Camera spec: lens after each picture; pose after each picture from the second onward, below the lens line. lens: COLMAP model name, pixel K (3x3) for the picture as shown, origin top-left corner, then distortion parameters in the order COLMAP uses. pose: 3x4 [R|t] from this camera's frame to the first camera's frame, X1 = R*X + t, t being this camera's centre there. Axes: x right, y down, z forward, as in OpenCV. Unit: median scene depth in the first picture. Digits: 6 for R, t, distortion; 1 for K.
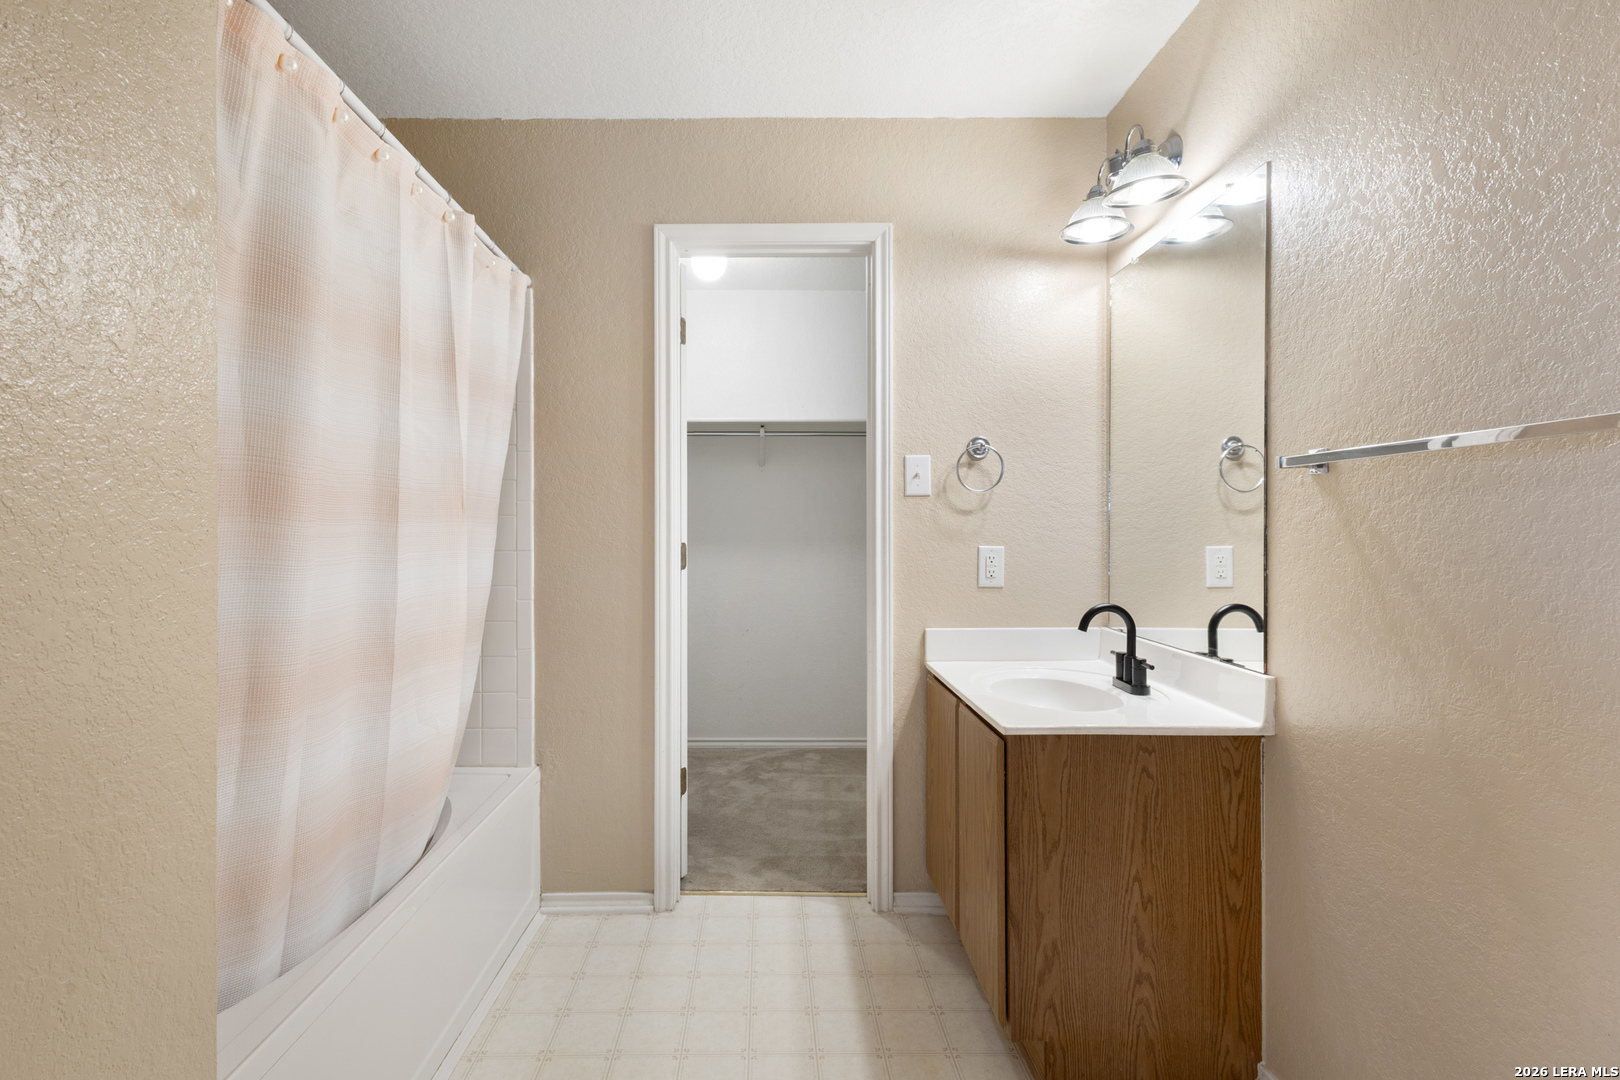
lens RADIAL K [[749.6, 0, 758.2], [0, 749.6, 540.1], [0, 0, 1]] dist [0.002127, -0.000755]
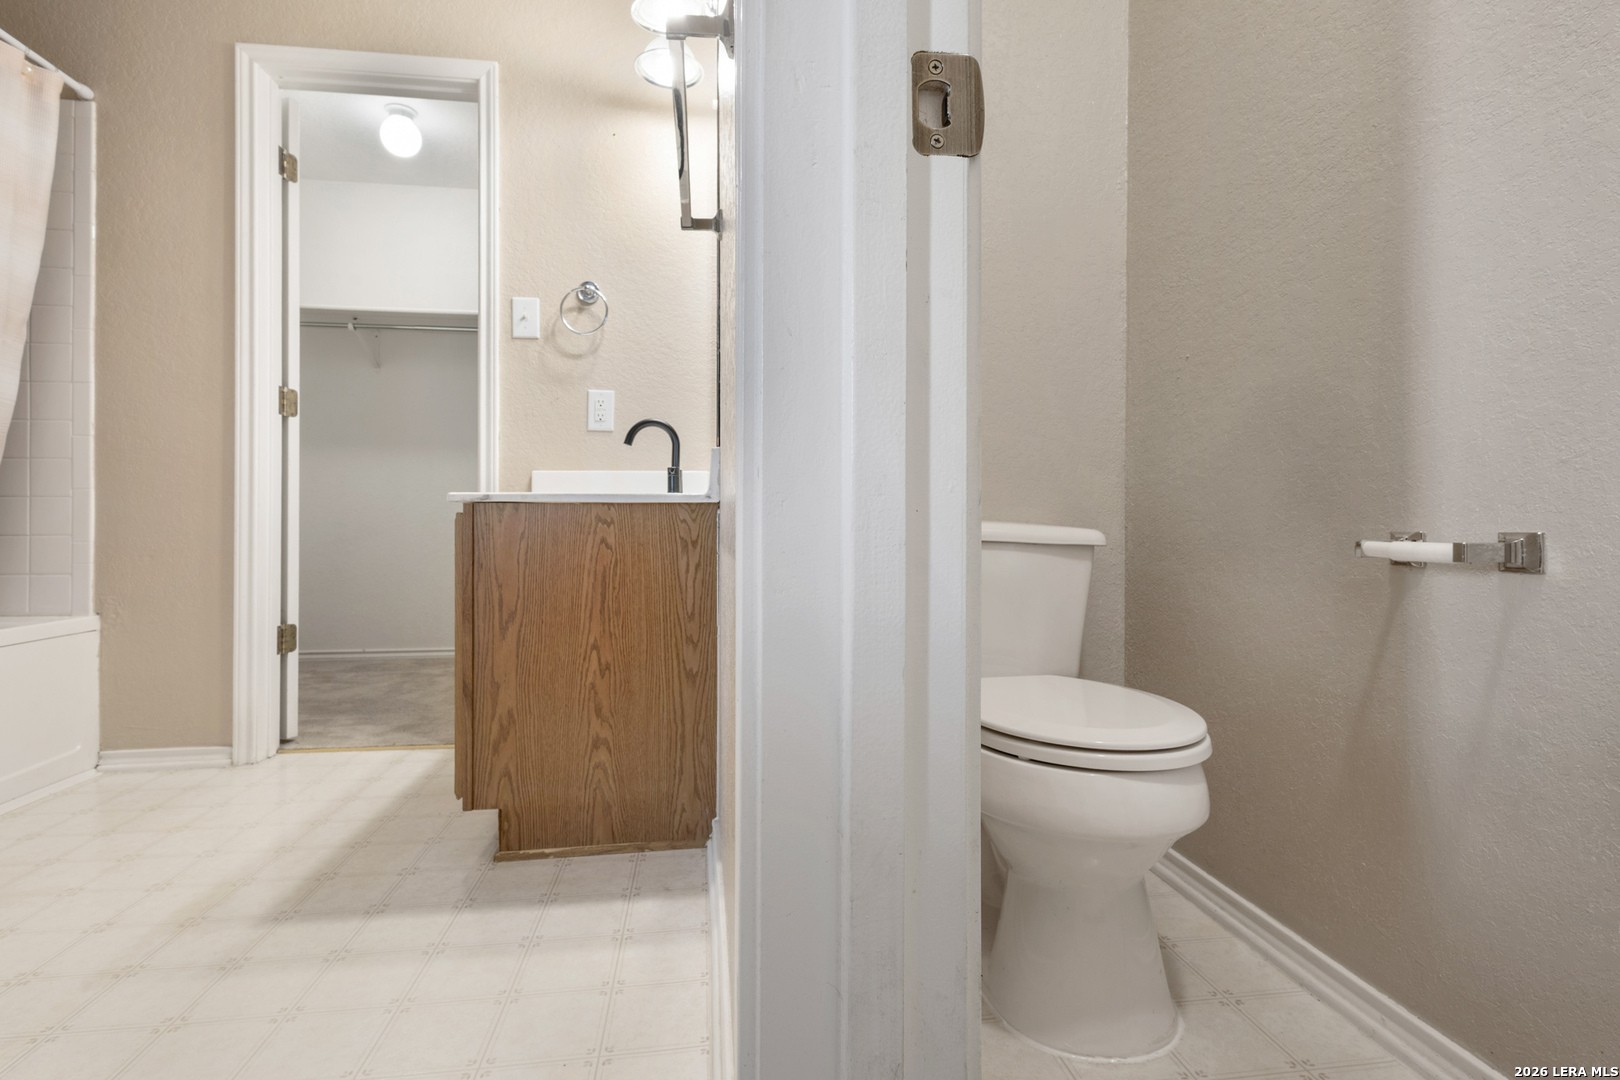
lens RADIAL K [[749.6, 0, 803.8], [0, 749.6, 536.5], [0, 0, 1]] dist [0.002127, -0.000755]
pose [[0.990846, -0.002194, 0.134977, 0.648962], [0.002538, 0.999994, -0.002372, 0.303715], [-0.134971, 0.002692, 0.990846, -0.054444]]
